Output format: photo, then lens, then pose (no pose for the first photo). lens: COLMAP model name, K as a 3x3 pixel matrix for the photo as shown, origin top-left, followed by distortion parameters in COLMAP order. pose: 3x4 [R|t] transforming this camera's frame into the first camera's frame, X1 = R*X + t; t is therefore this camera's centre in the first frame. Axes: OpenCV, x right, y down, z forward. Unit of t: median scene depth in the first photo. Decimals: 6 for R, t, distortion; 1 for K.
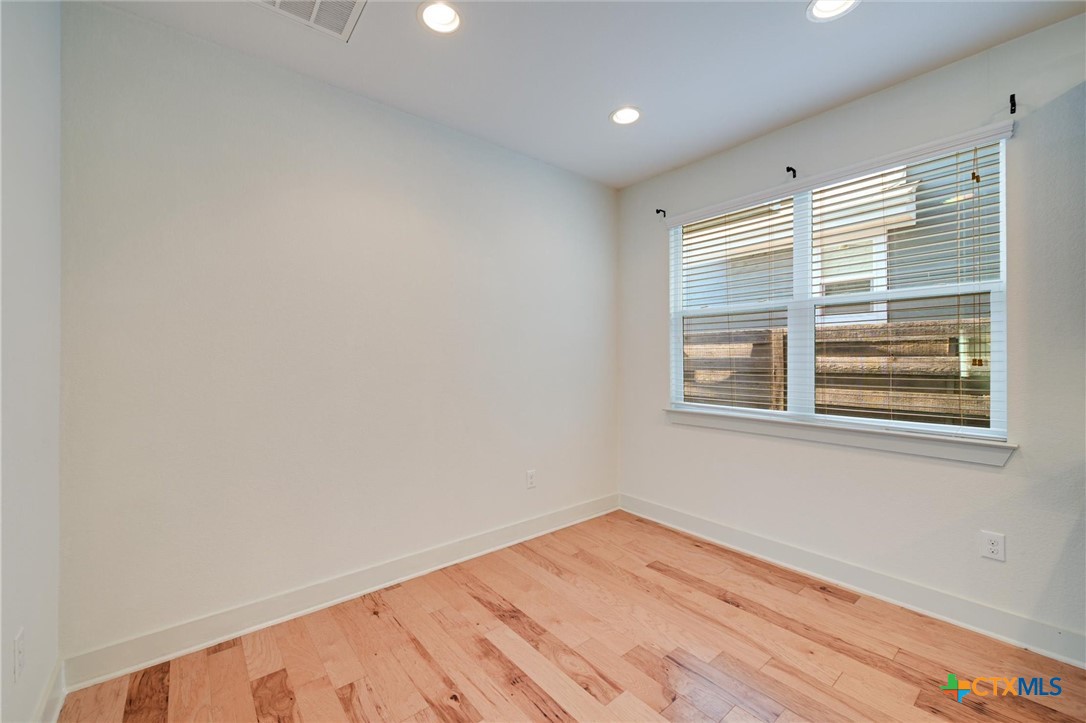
lens RADIAL K [[438.4, 0, 538.9], [0, 438.4, 359.7], [0, 0, 1]] dist [0.000465, -0.003569]
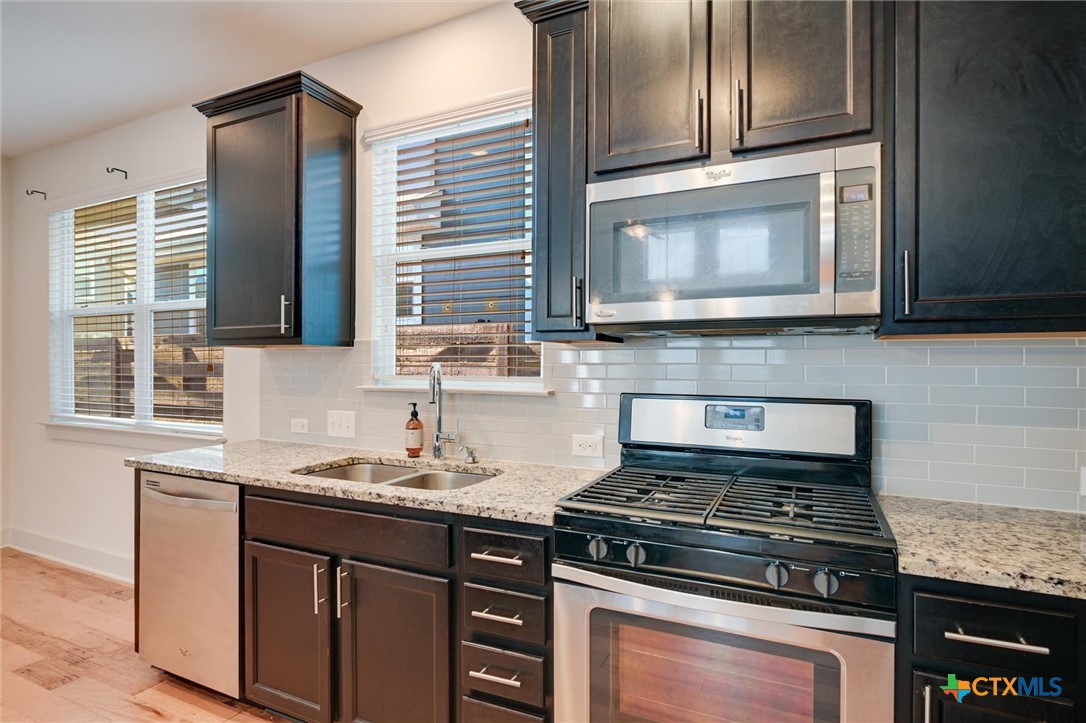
lens RADIAL K [[575.3, 0, 543.0], [0, 575.3, 361.5], [0, 0, 1]] dist [-0.002060, -0.001708]
pose [[0.902752, -0.003581, 0.430146, 0.689430], [0.003586, 0.999993, 0.000799, -0.005375], [-0.430146, 0.000821, 0.902759, -0.442787]]
